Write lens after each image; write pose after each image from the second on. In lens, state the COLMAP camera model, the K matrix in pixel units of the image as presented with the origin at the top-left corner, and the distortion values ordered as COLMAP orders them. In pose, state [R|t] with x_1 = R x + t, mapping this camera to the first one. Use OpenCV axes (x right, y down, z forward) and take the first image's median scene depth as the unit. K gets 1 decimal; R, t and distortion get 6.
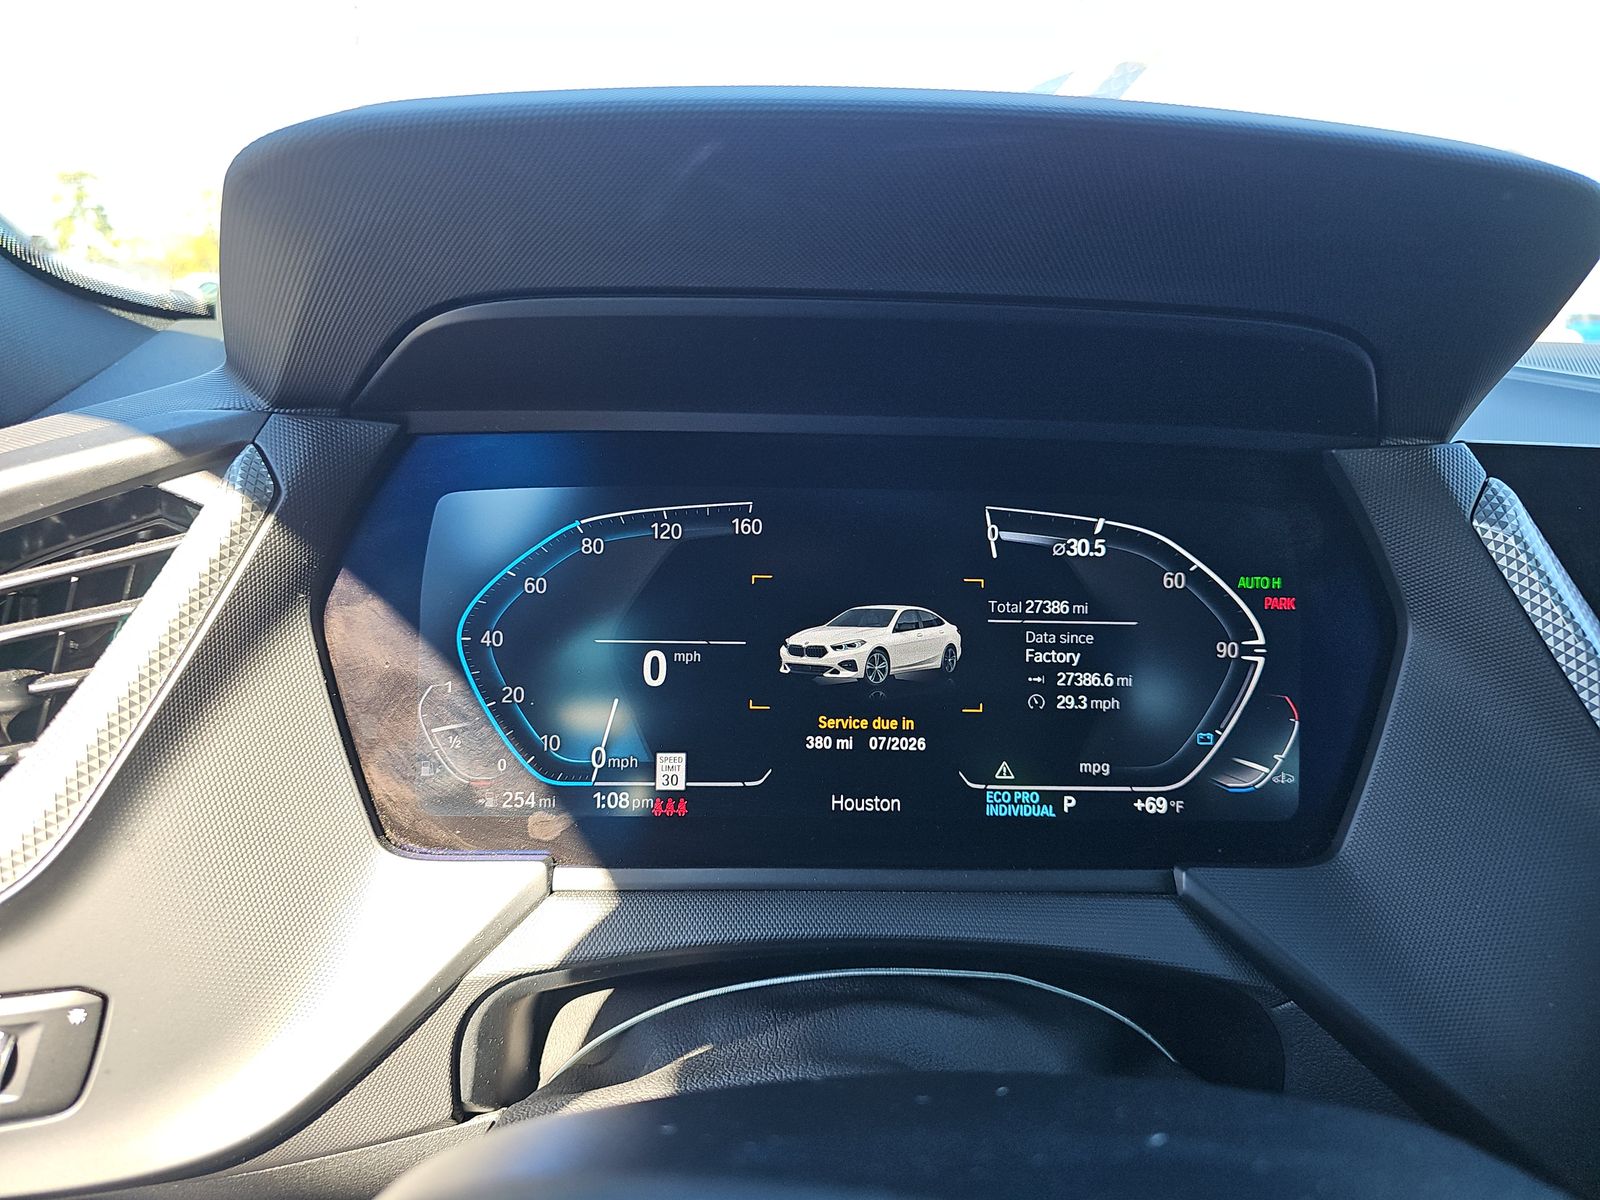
lens RADIAL K [[1067.1, 0, 806.3], [0, 1067.1, 591.0], [0, 0, 1]] dist [0.044137, -0.046869]
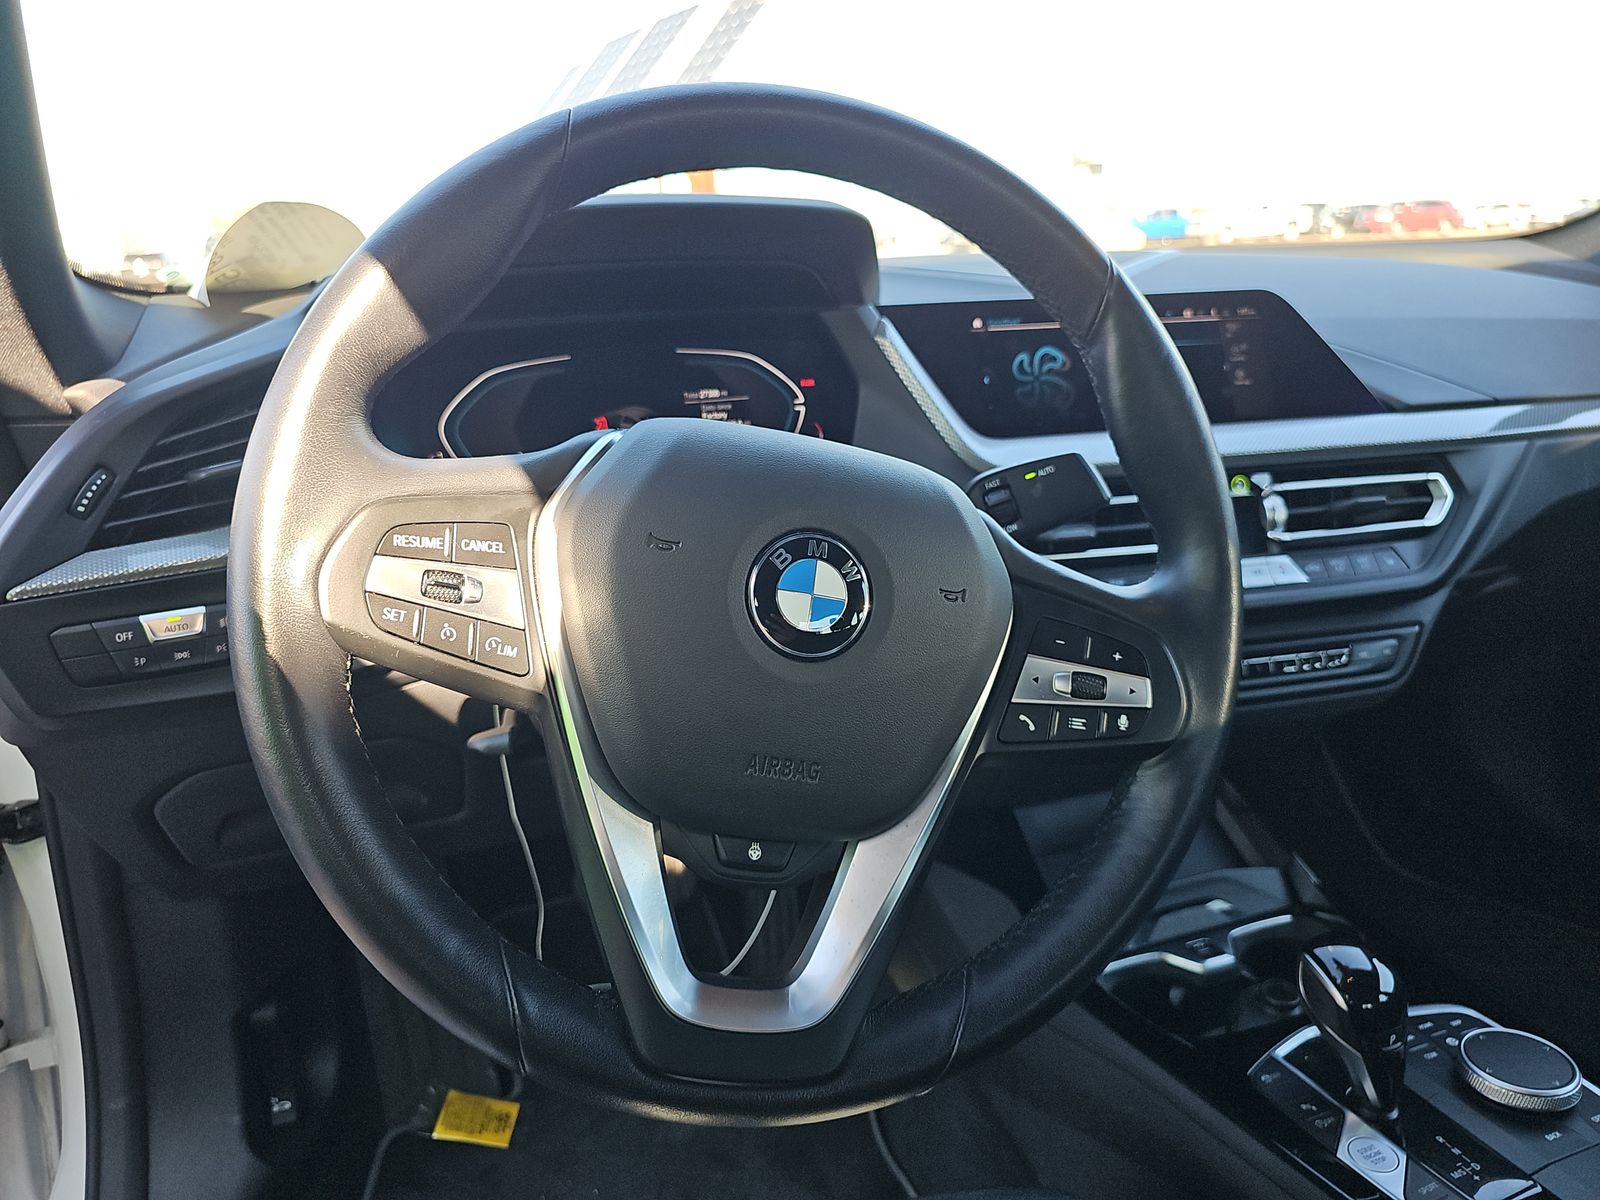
lens RADIAL K [[1067.1, 0, 796.2], [0, 1067.1, 576.6], [0, 0, 1]] dist [0.044137, -0.046869]
pose [[0.958529, -0.145437, 0.245092, -0.208698], [0.131506, 0.988670, 0.072369, 0.259299], [-0.252840, -0.037137, 0.966795, -1.246225]]
